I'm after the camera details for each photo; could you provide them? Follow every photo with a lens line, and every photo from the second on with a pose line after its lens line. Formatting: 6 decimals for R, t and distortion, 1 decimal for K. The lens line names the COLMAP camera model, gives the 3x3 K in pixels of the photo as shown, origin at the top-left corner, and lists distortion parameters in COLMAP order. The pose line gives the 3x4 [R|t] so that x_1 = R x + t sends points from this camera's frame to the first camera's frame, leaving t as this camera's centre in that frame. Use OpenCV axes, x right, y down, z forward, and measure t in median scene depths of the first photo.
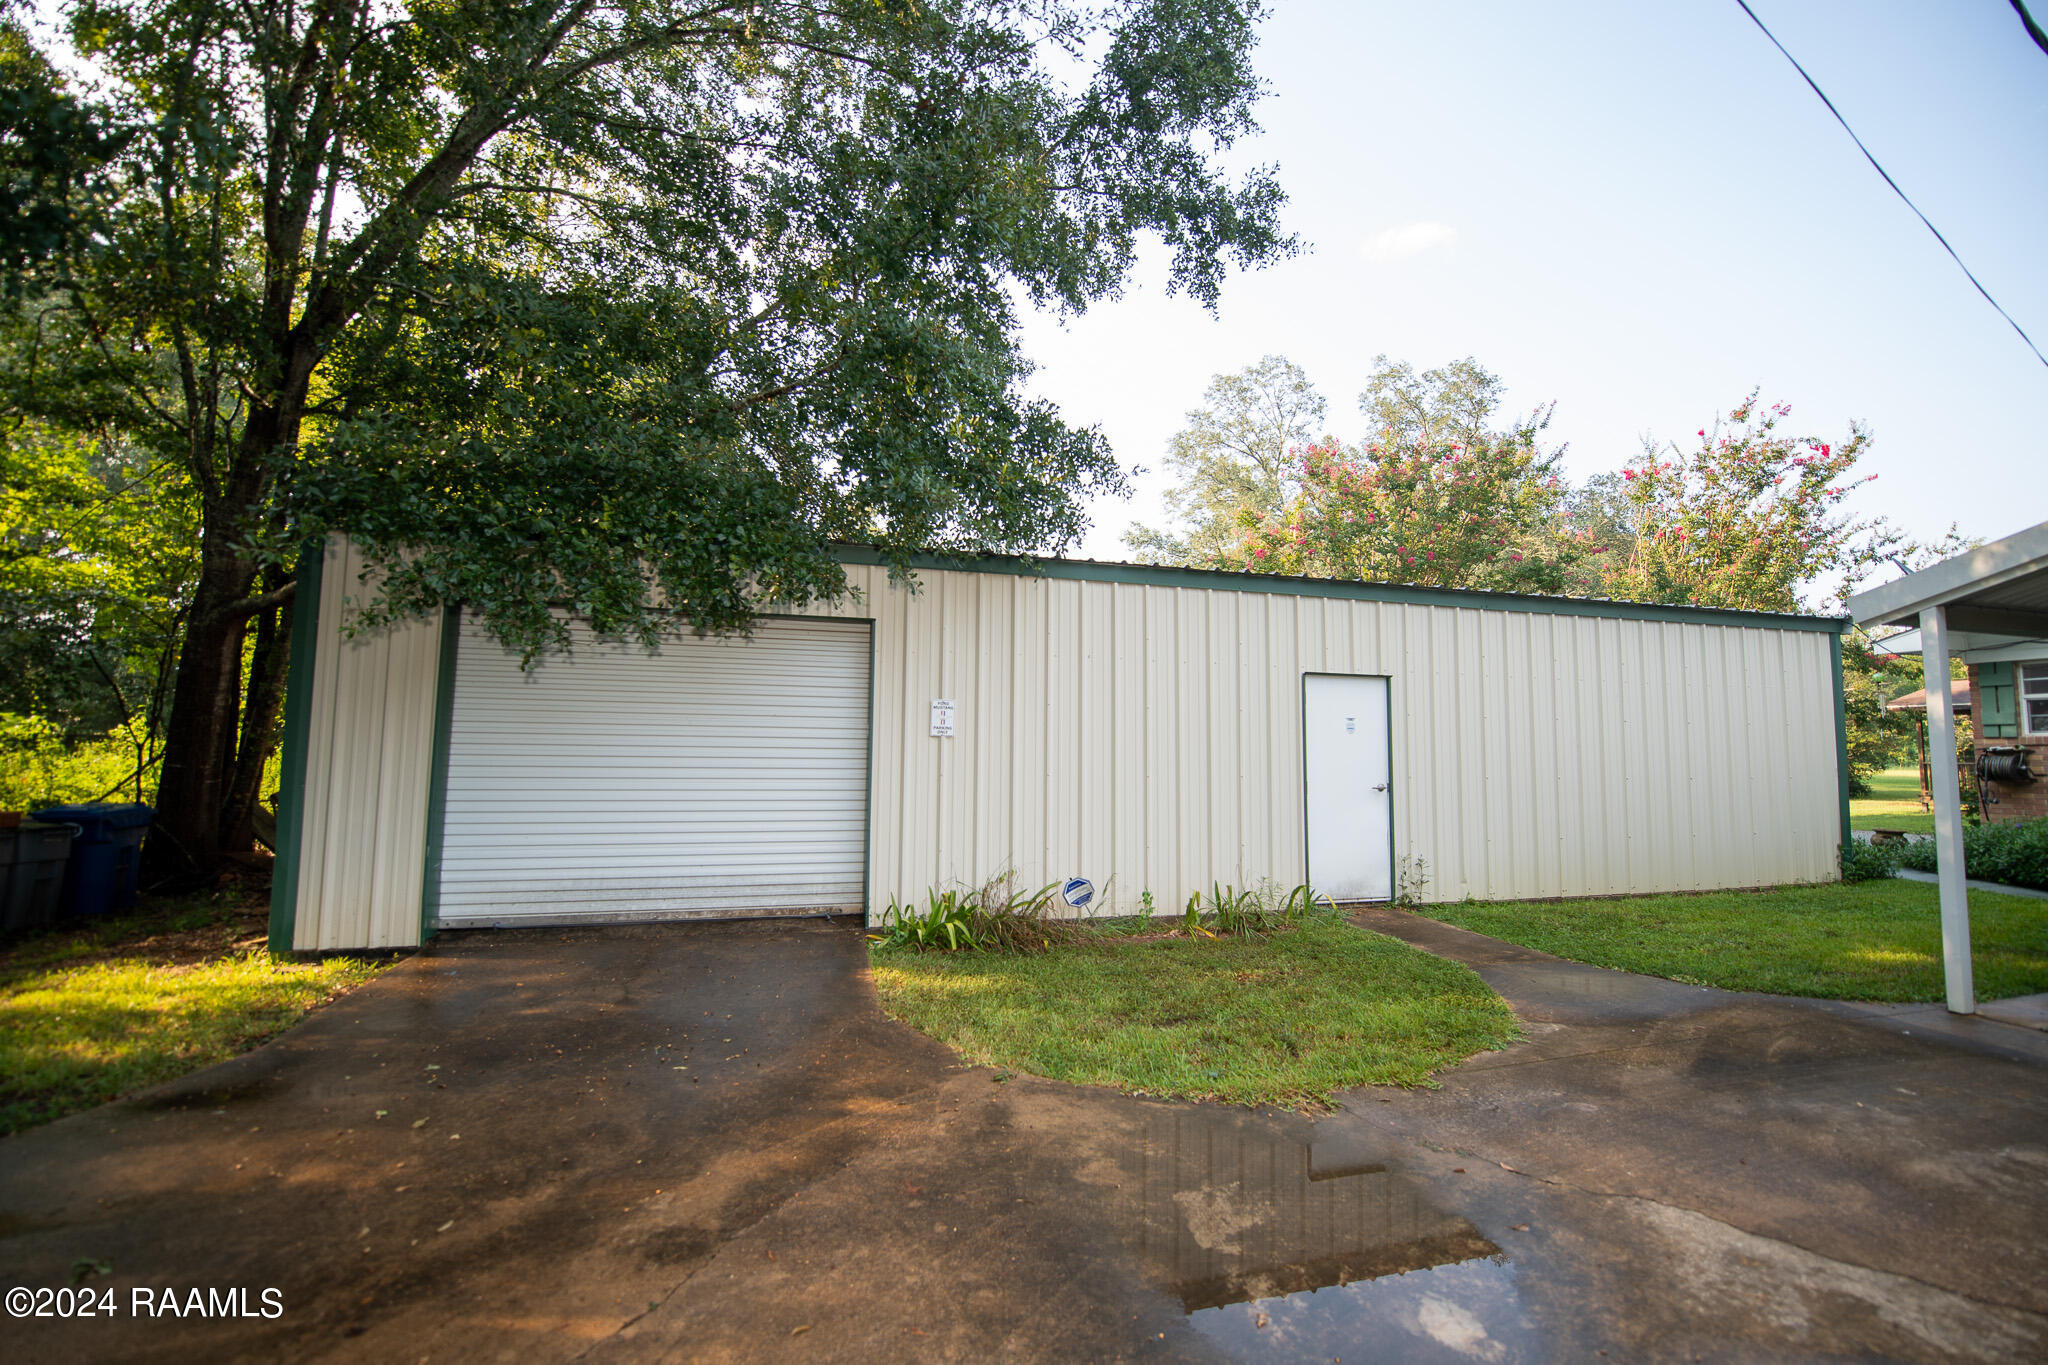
lens RADIAL K [[828.0, 0, 1023.1], [0, 828.0, 678.3], [0, 0, 1]] dist [0.010112, -0.004037]
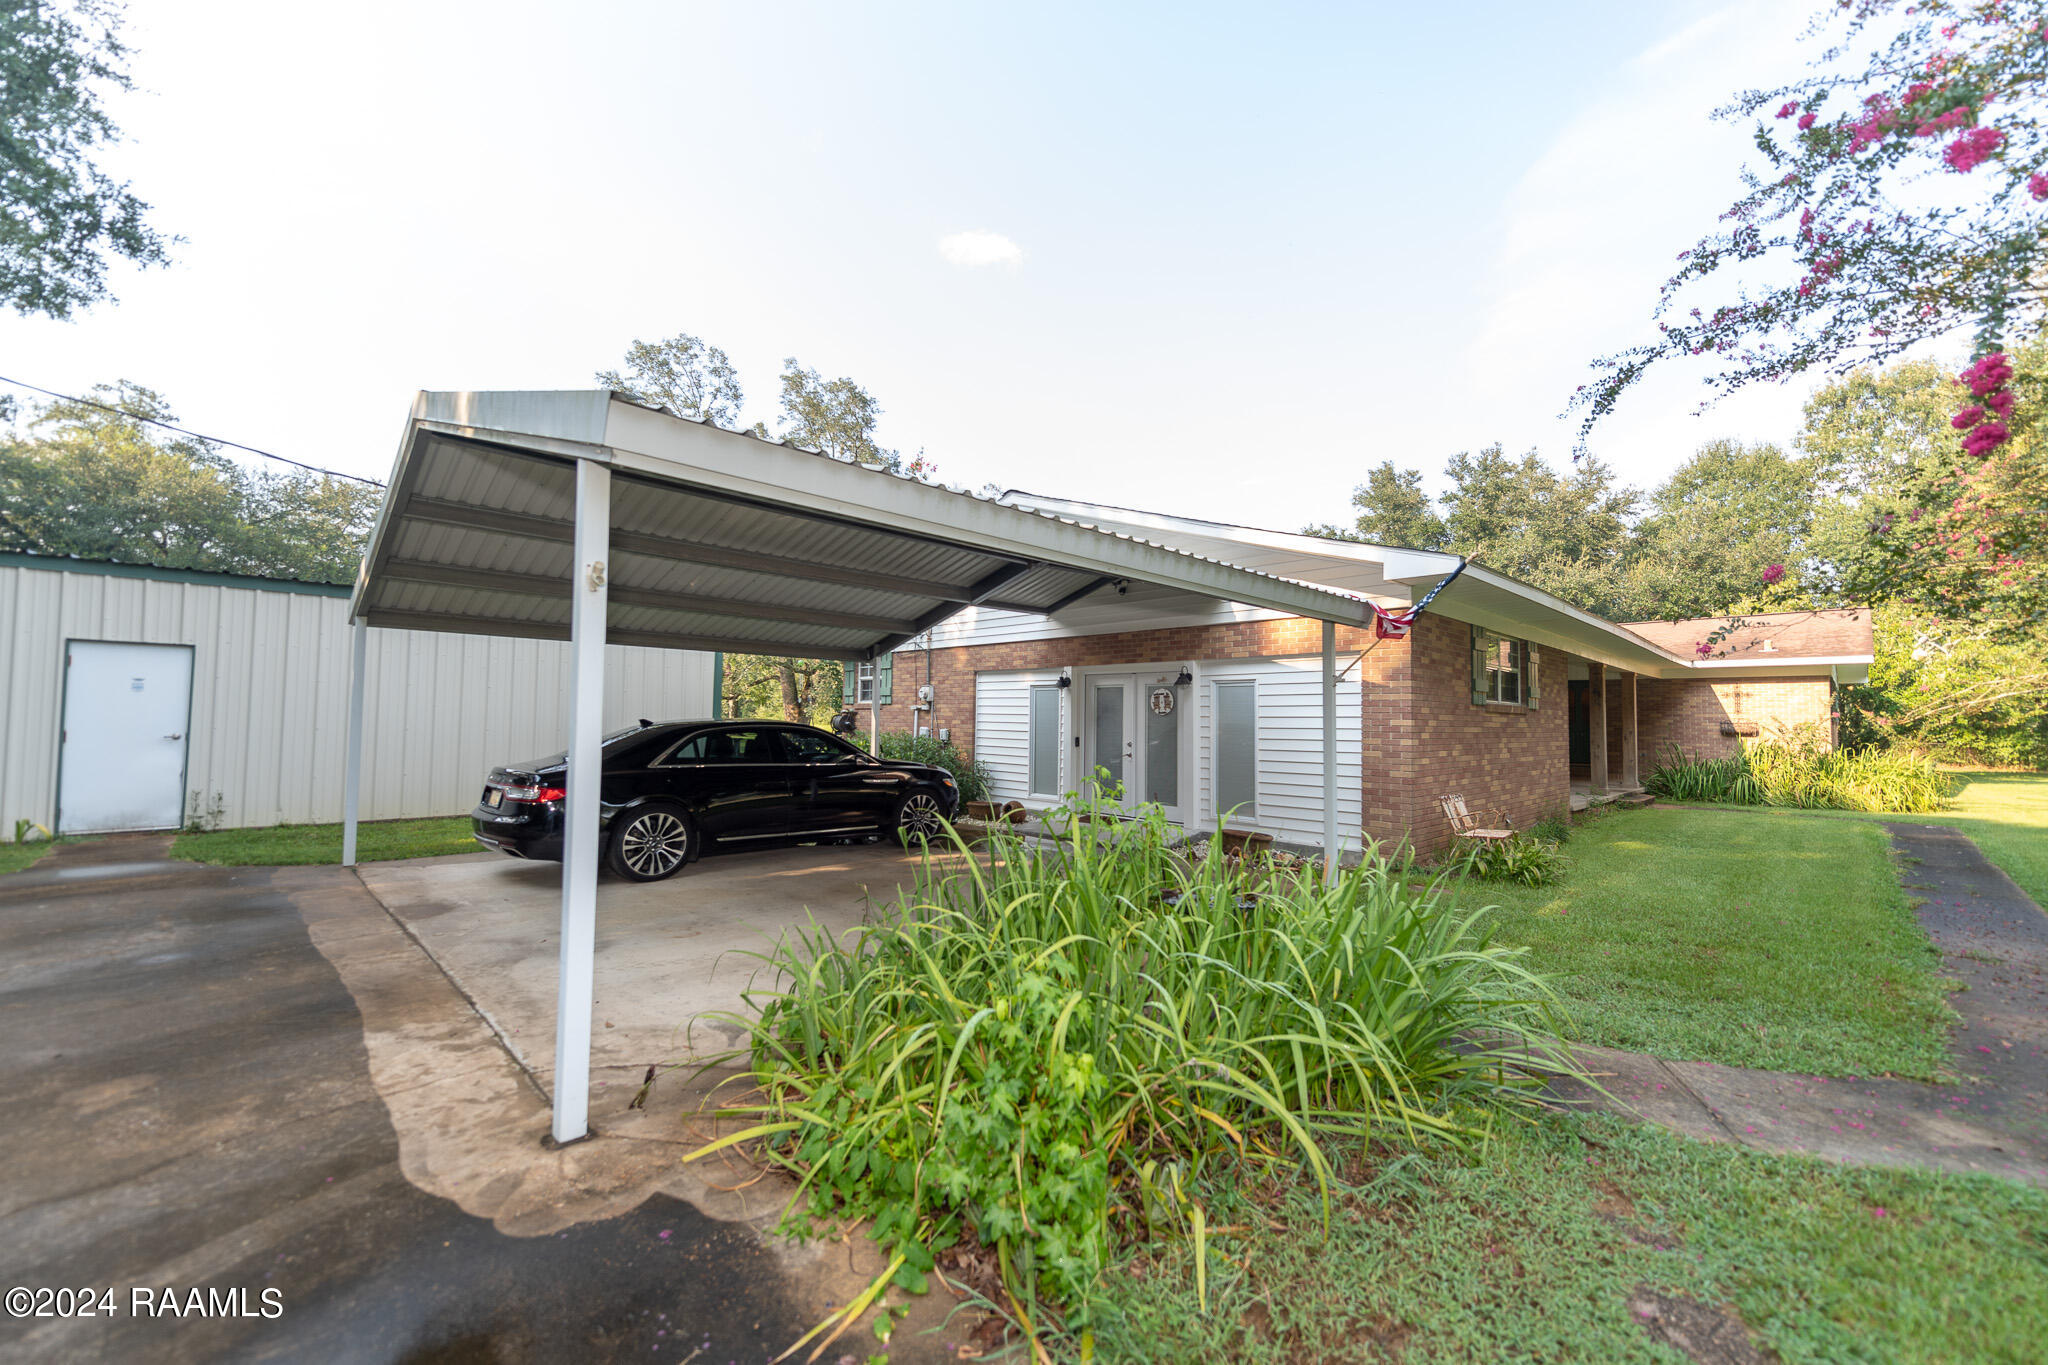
lens RADIAL K [[828.0, 0, 1025.2], [0, 828.0, 688.6], [0, 0, 1]] dist [0.010112, -0.004037]
pose [[0.857778, 0.019765, 0.513641, 0.162779], [-0.042185, 0.998597, 0.032022, -0.005421], [-0.512287, -0.049135, 0.857407, -0.125880]]
